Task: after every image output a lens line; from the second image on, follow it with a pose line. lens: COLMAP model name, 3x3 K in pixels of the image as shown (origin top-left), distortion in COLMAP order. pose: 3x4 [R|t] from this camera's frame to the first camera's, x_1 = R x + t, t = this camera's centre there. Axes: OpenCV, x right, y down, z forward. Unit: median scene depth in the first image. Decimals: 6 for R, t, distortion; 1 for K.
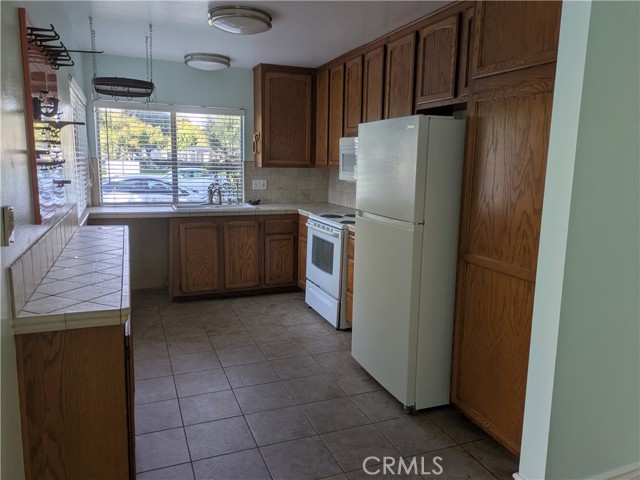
lens RADIAL K [[464.5, 0, 321.9], [0, 464.5, 236.3], [0, 0, 1]] dist [0.011261, 0.007033]
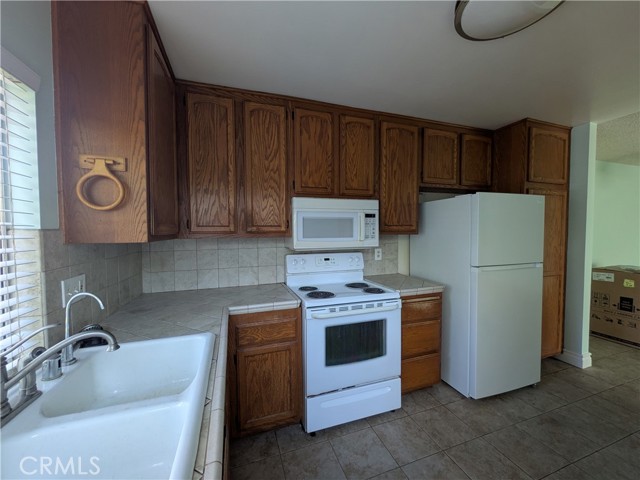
lens RADIAL K [[255.3, 0, 320.9], [0, 255.3, 235.8], [0, 0, 1]] dist [-0.000922, -0.000421]
pose [[0.054864, -0.053949, 0.997035, -0.460487], [0.164479, 0.985387, 0.044268, -0.182204], [-0.984854, 0.161563, 0.062936, 1.078176]]
